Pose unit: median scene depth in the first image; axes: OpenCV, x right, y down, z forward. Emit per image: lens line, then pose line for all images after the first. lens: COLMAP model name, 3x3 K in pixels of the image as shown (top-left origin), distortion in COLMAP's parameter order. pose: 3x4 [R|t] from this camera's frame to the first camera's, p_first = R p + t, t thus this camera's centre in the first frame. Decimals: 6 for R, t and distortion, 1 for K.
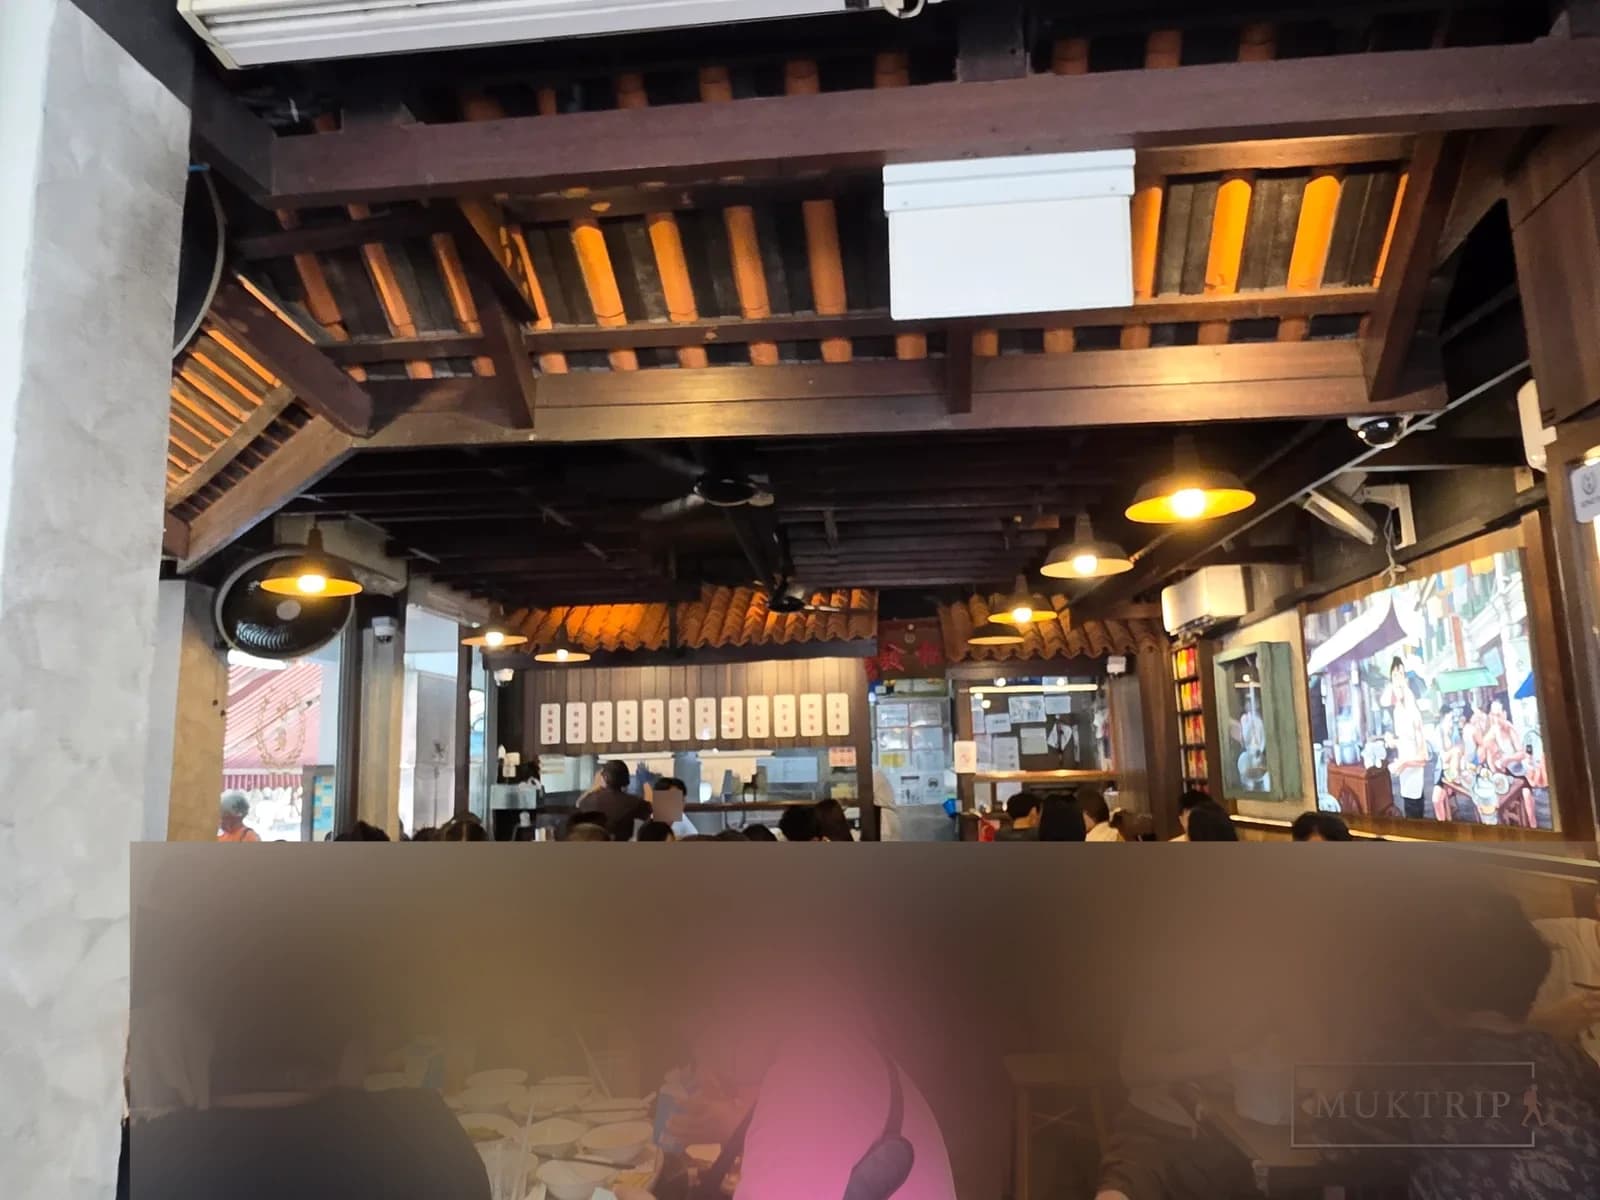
lens RADIAL K [[1122.6, 0, 774.6], [0, 1122.6, 600.1], [0, 0, 1]] dist [0.017396, 0.000938]
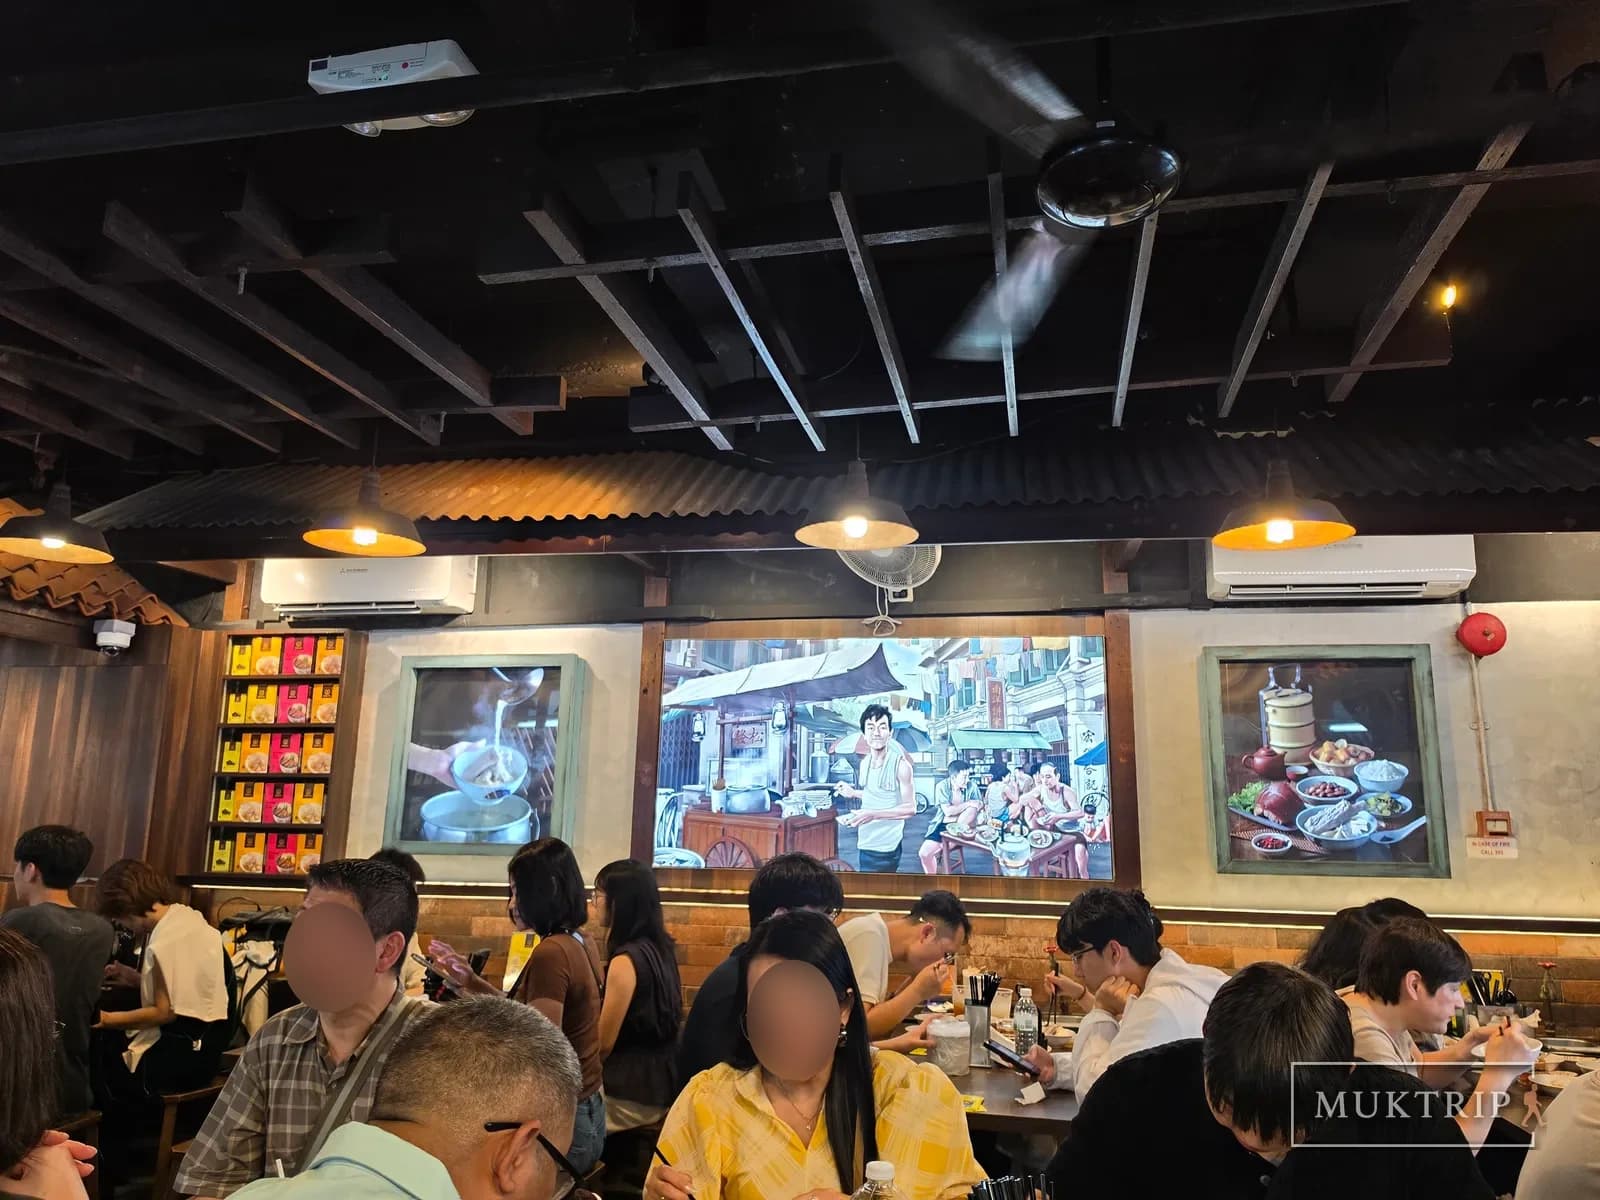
lens RADIAL K [[1122.6, 0, 774.6], [0, 1122.6, 600.1], [0, 0, 1]] dist [0.017396, 0.000938]
pose [[0.181344, 0.228155, 0.956588, -0.393226], [-0.181784, 0.963730, -0.195396, 0.155598], [-0.966472, -0.138459, 0.216241, 0.816482]]
